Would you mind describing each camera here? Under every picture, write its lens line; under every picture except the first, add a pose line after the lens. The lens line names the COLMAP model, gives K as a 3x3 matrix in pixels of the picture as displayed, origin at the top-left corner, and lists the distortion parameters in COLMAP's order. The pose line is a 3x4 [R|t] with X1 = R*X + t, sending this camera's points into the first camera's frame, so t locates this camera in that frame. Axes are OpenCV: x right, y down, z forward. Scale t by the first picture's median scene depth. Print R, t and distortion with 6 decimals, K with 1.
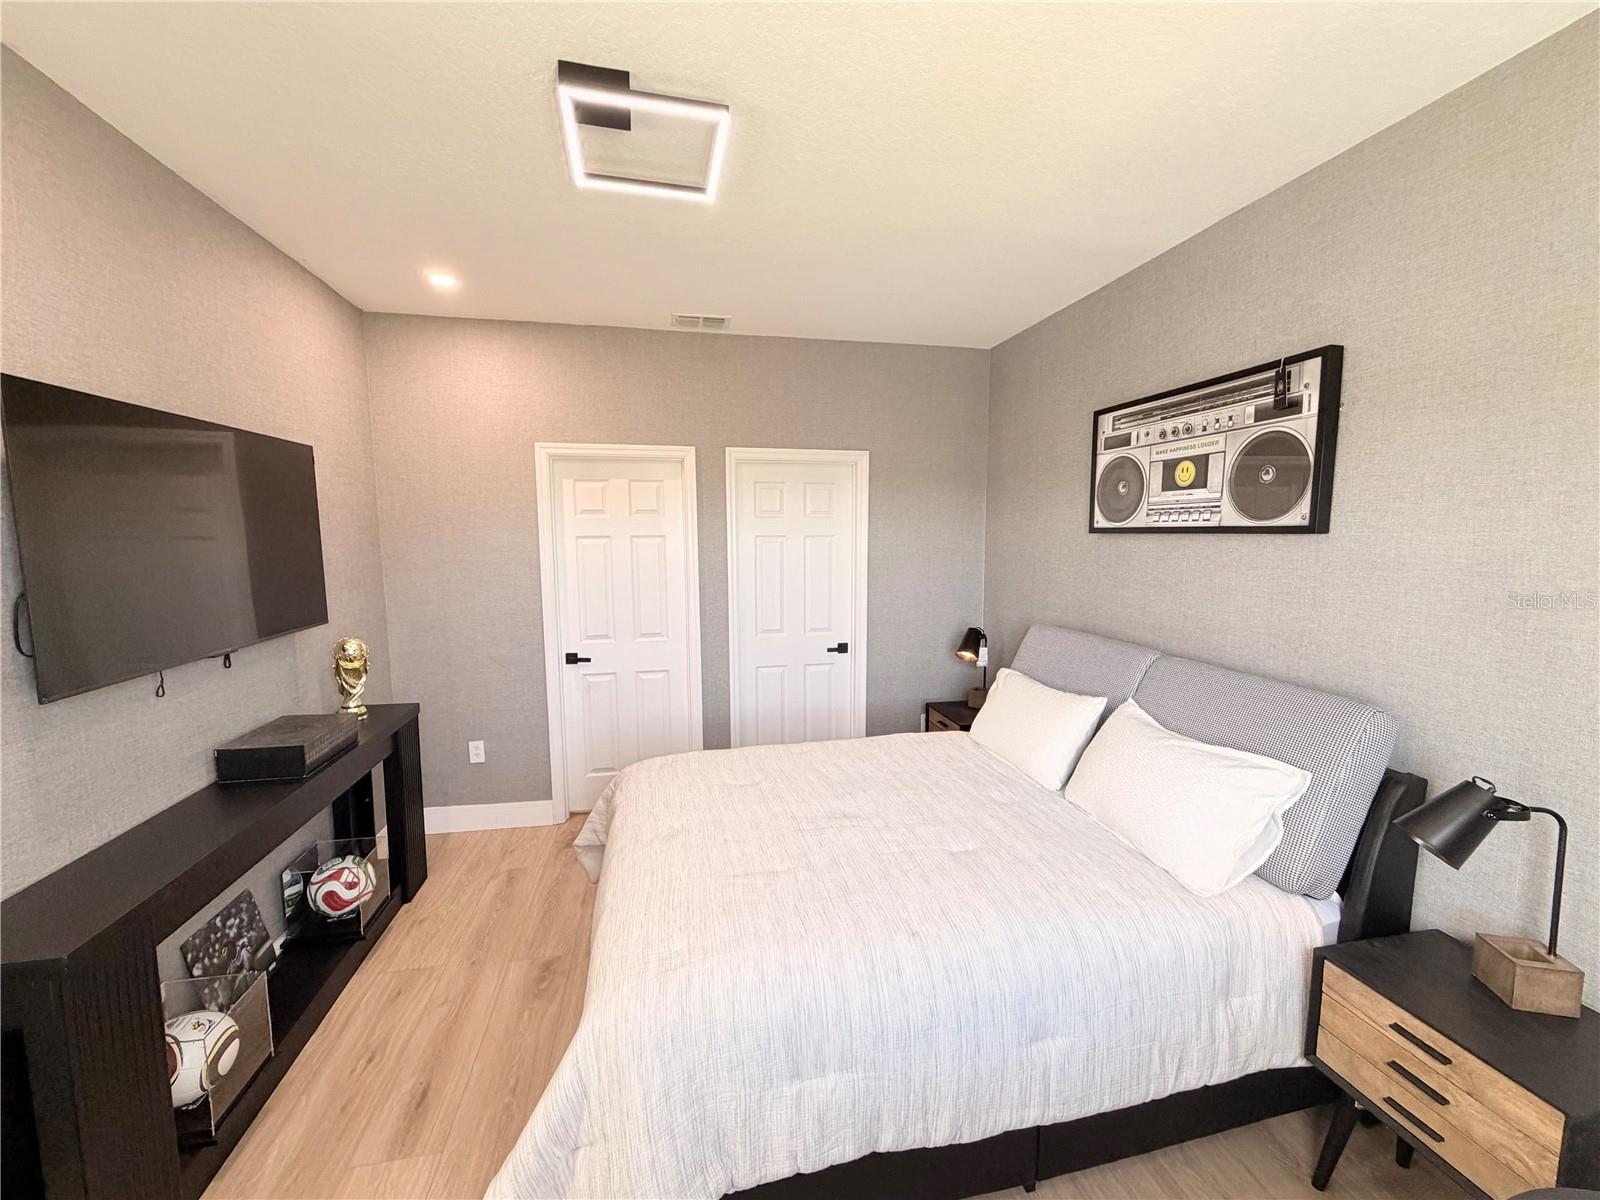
lens RADIAL K [[631.5, 0, 798.5], [0, 631.5, 598.1], [0, 0, 1]] dist [0.001386, 0.000254]
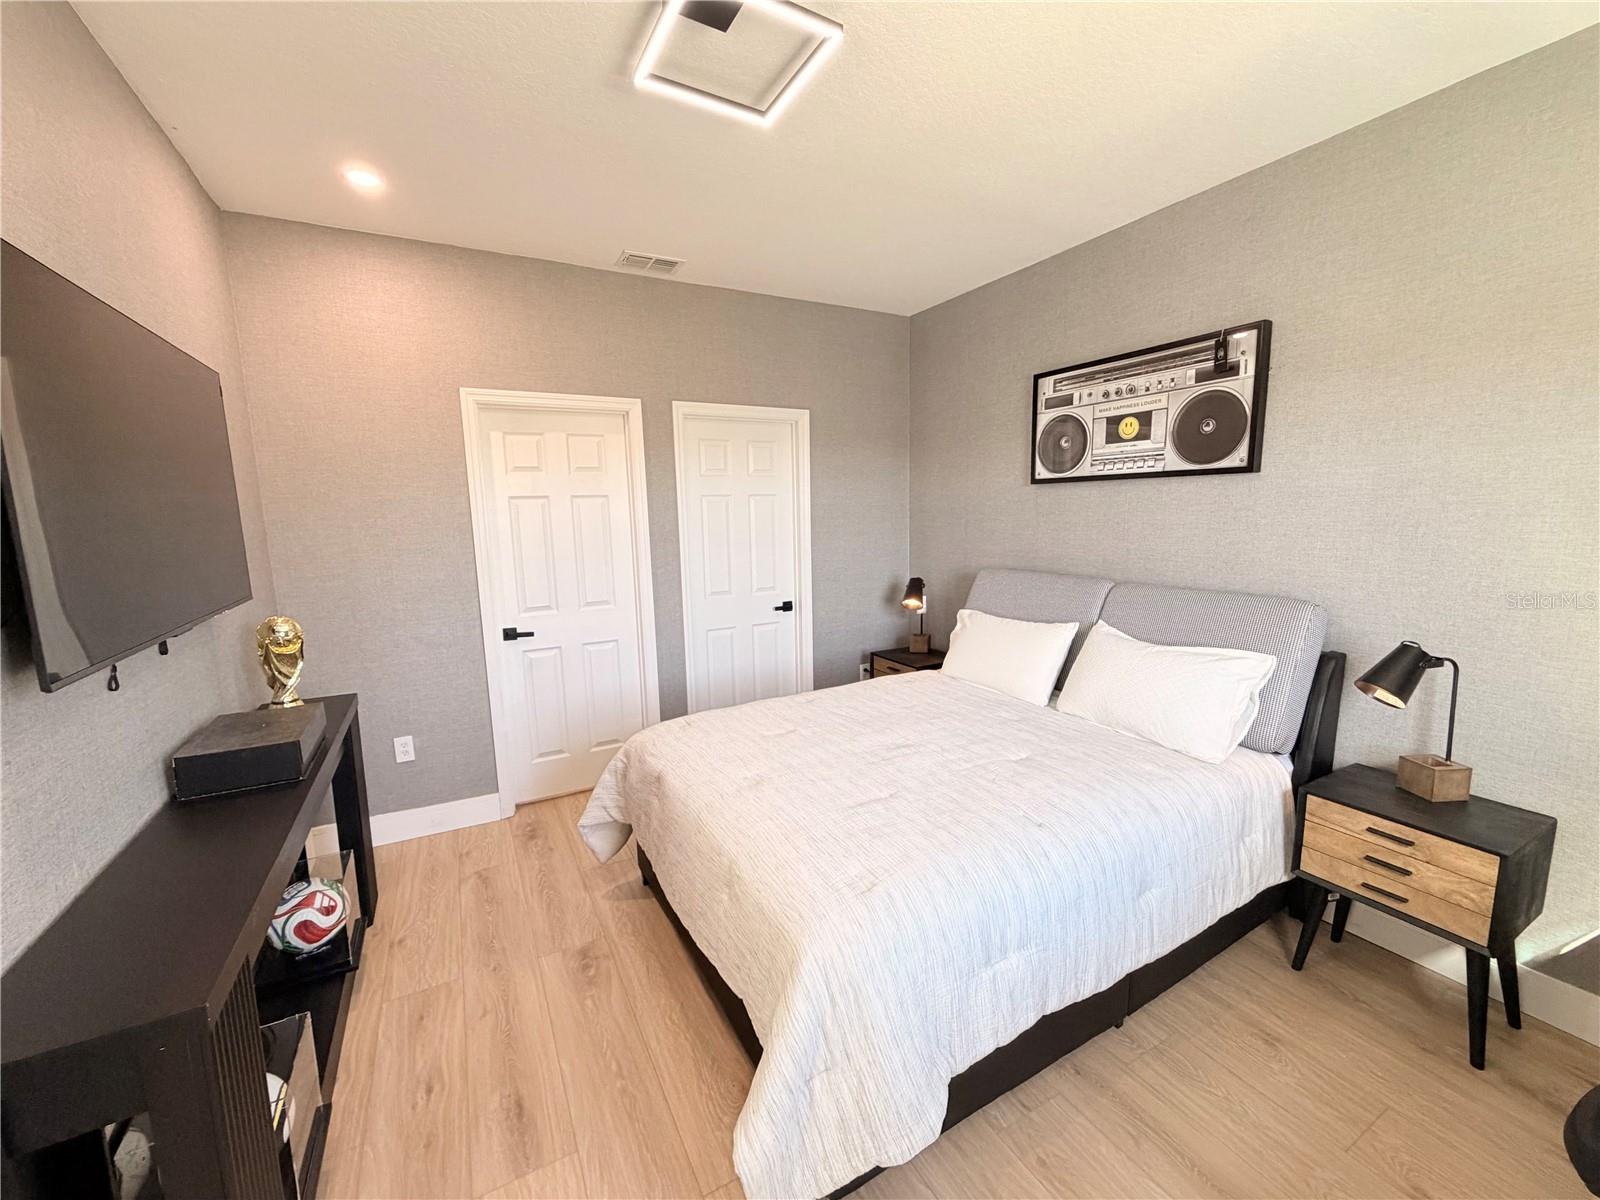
lens RADIAL K [[631.5, 0, 800.0], [0, 631.5, 596.2], [0, 0, 1]] dist [0.001386, 0.000254]
pose [[0.957438, -0.057216, 0.282911, -0.348208], [0.048184, 0.998085, 0.038788, 0.043322], [-0.284589, -0.023505, 0.958362, 0.040931]]
